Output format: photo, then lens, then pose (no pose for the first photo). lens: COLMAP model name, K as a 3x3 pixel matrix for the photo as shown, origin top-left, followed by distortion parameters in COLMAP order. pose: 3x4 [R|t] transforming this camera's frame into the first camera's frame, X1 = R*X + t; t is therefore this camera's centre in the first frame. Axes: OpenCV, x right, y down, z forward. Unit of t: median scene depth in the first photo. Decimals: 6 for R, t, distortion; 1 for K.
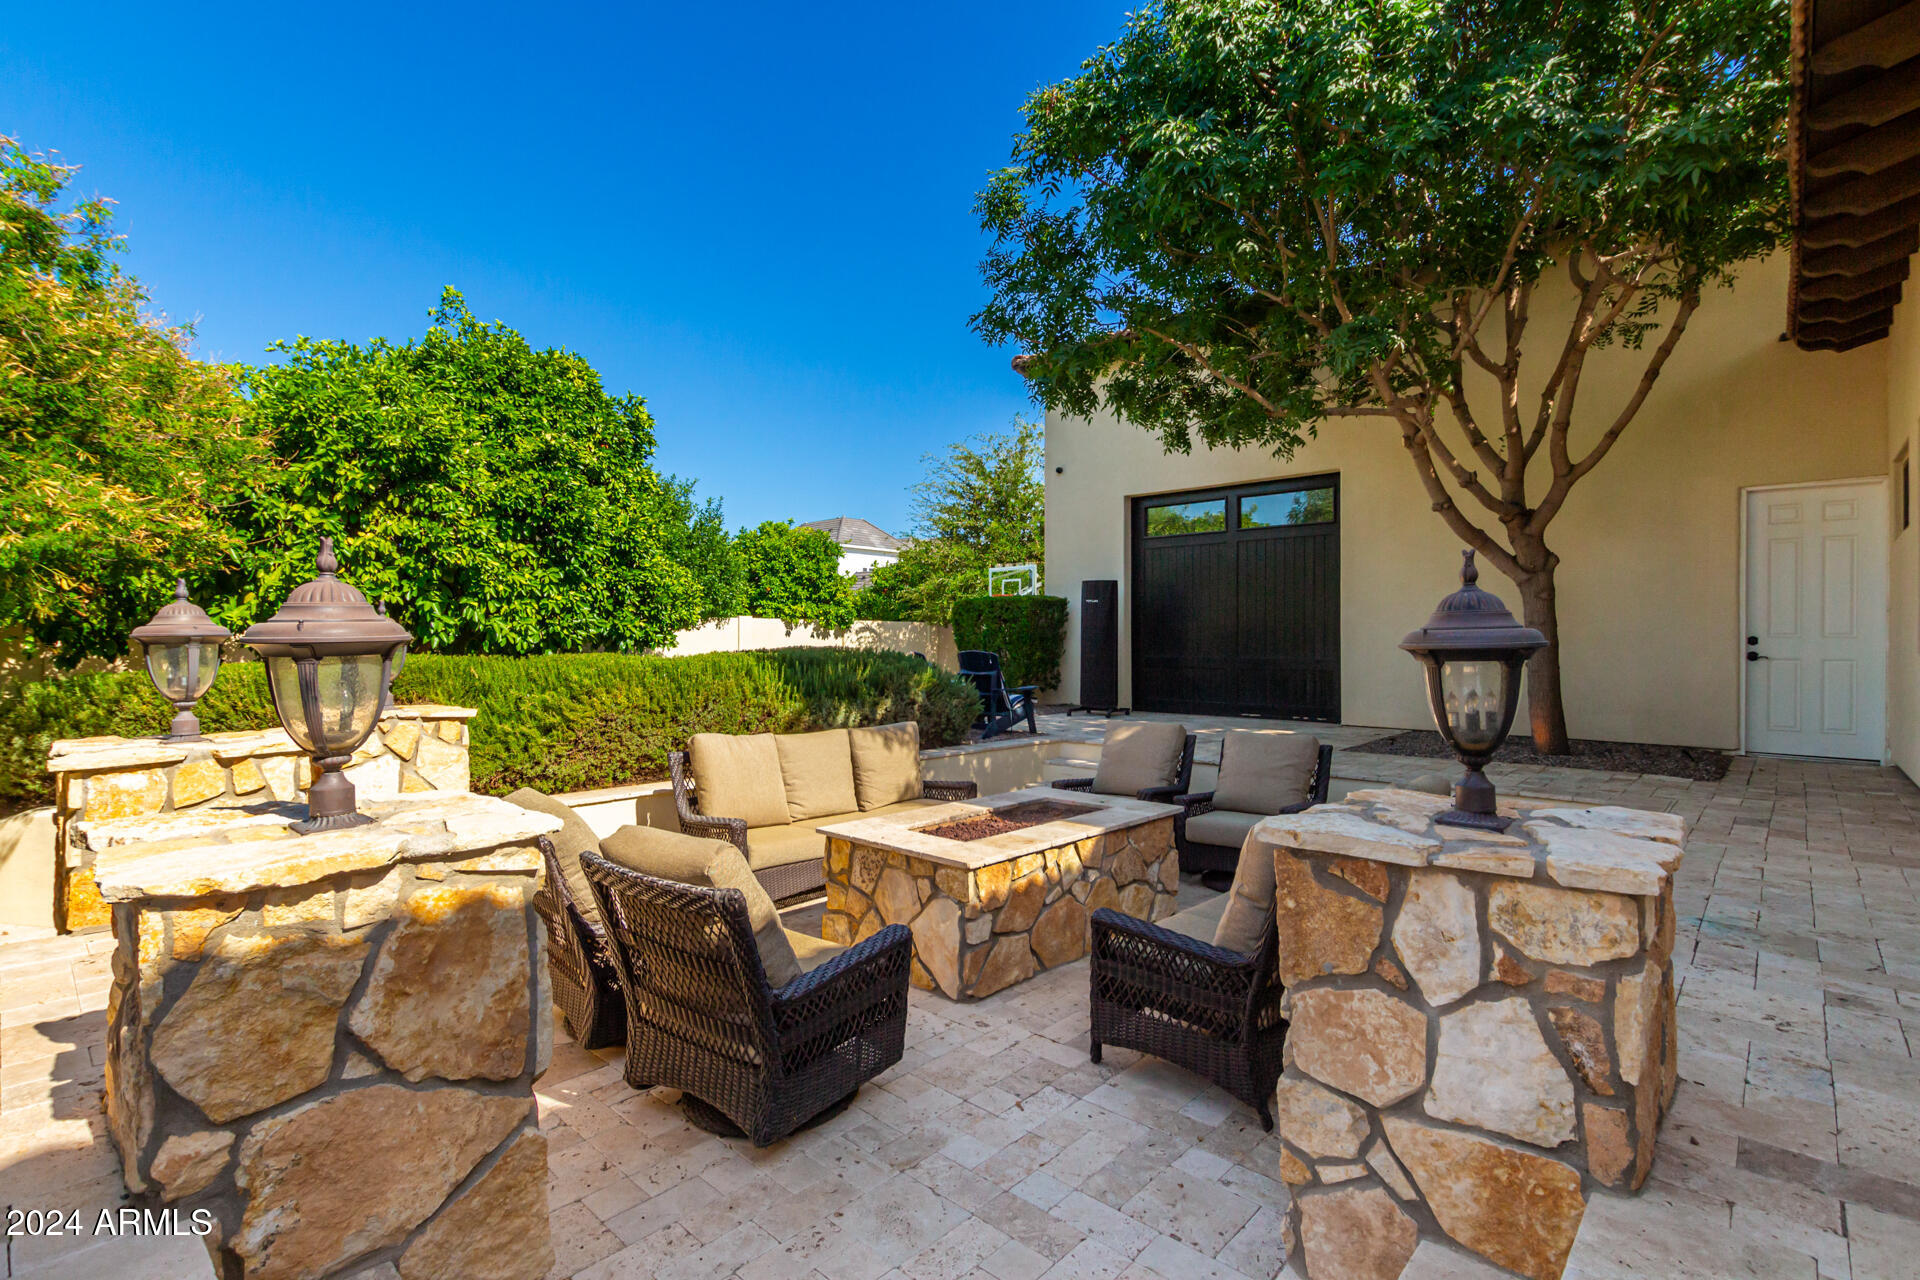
lens RADIAL K [[874.5, 0, 962.9], [0, 874.5, 641.1], [0, 0, 1]] dist [0.000513, 0.000001]
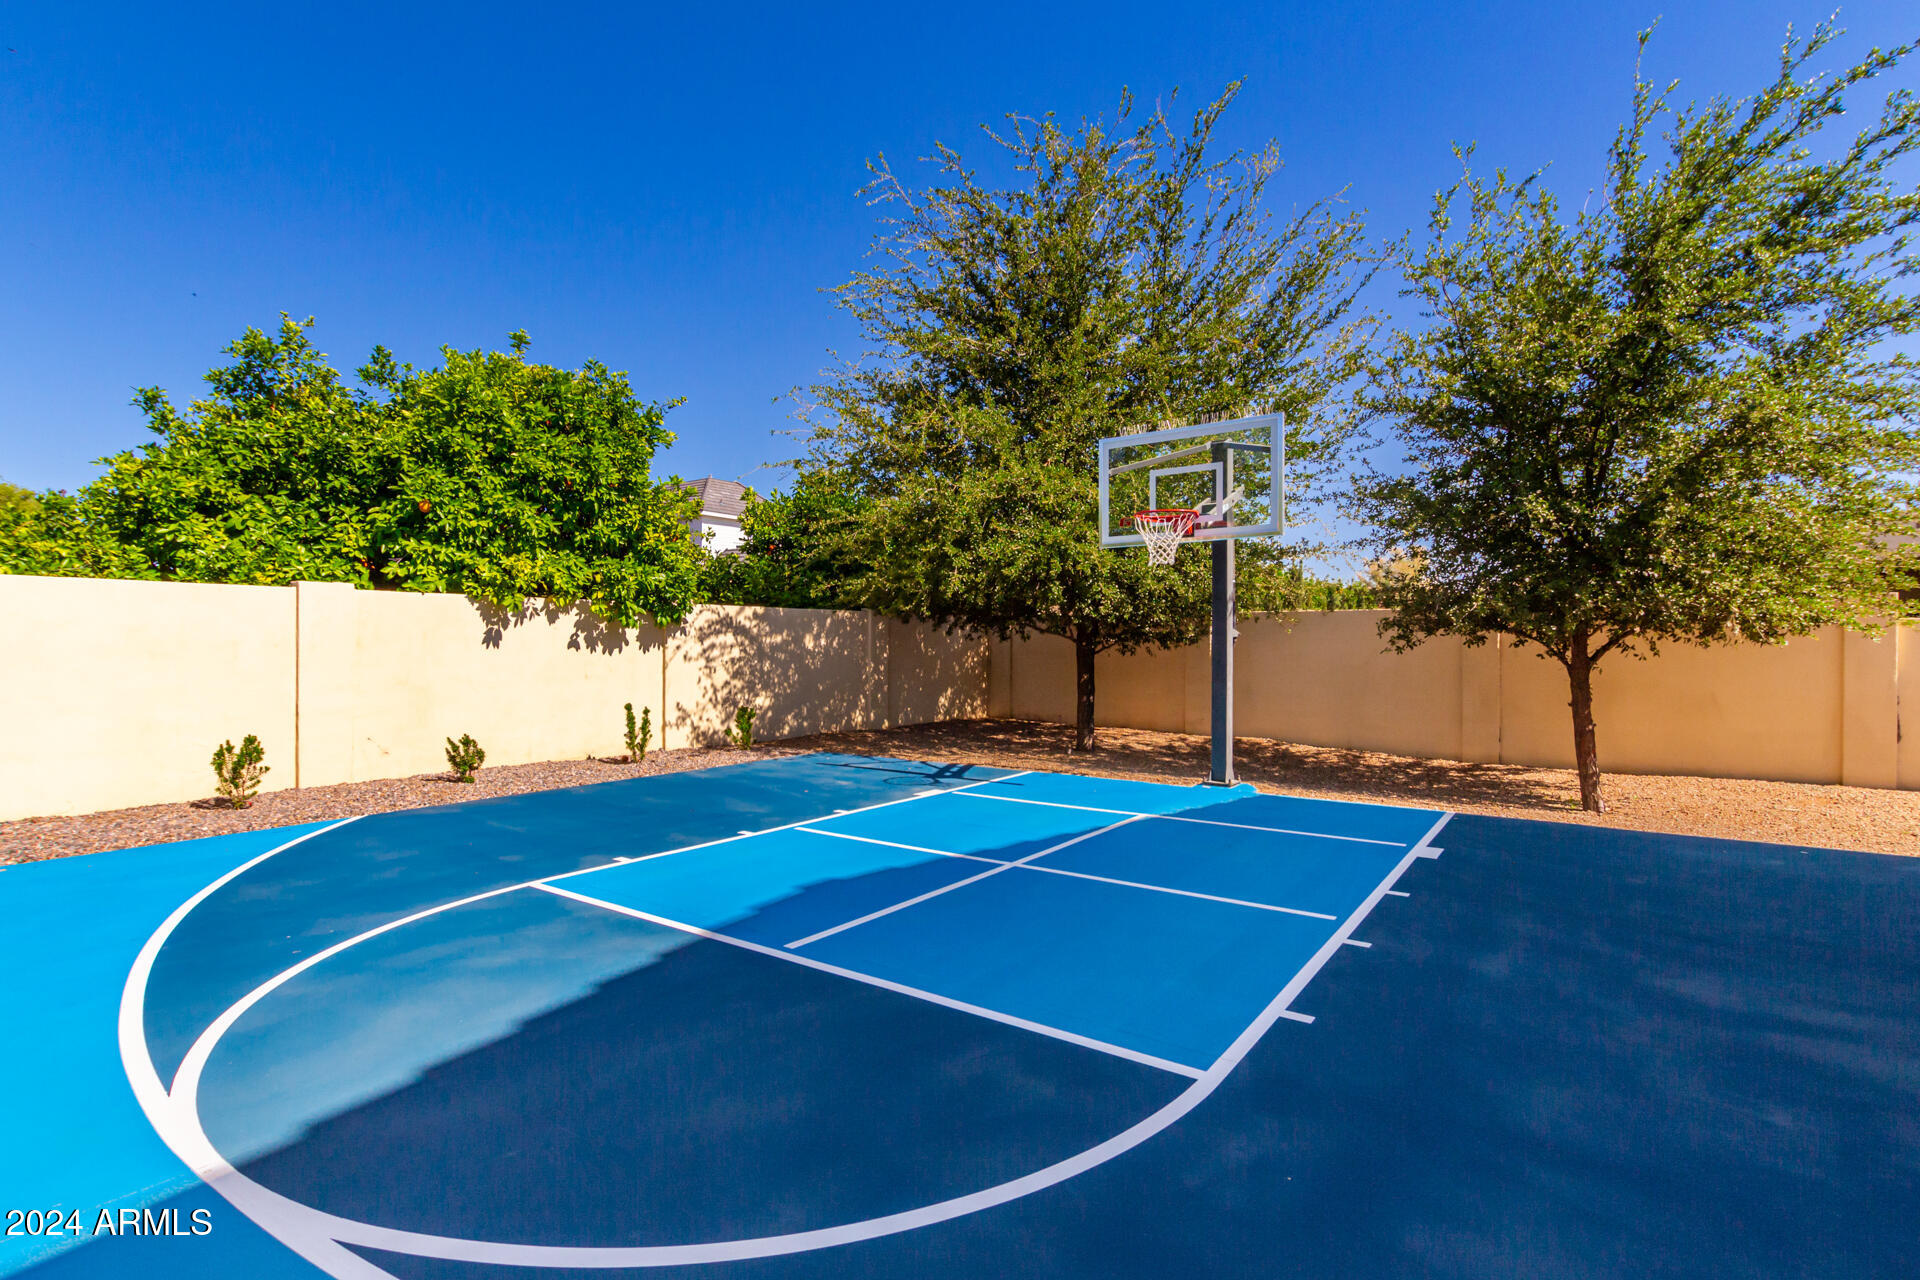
lens RADIAL K [[874.5, 0, 957.4], [0, 874.5, 643.9], [0, 0, 1]] dist [0.000513, 0.000001]
pose [[0.991829, -0.000134, 0.127571, -0.059190], [0.000076, 1.000000, 0.000462, -0.005986], [-0.127571, -0.000448, 0.991829, 0.618742]]
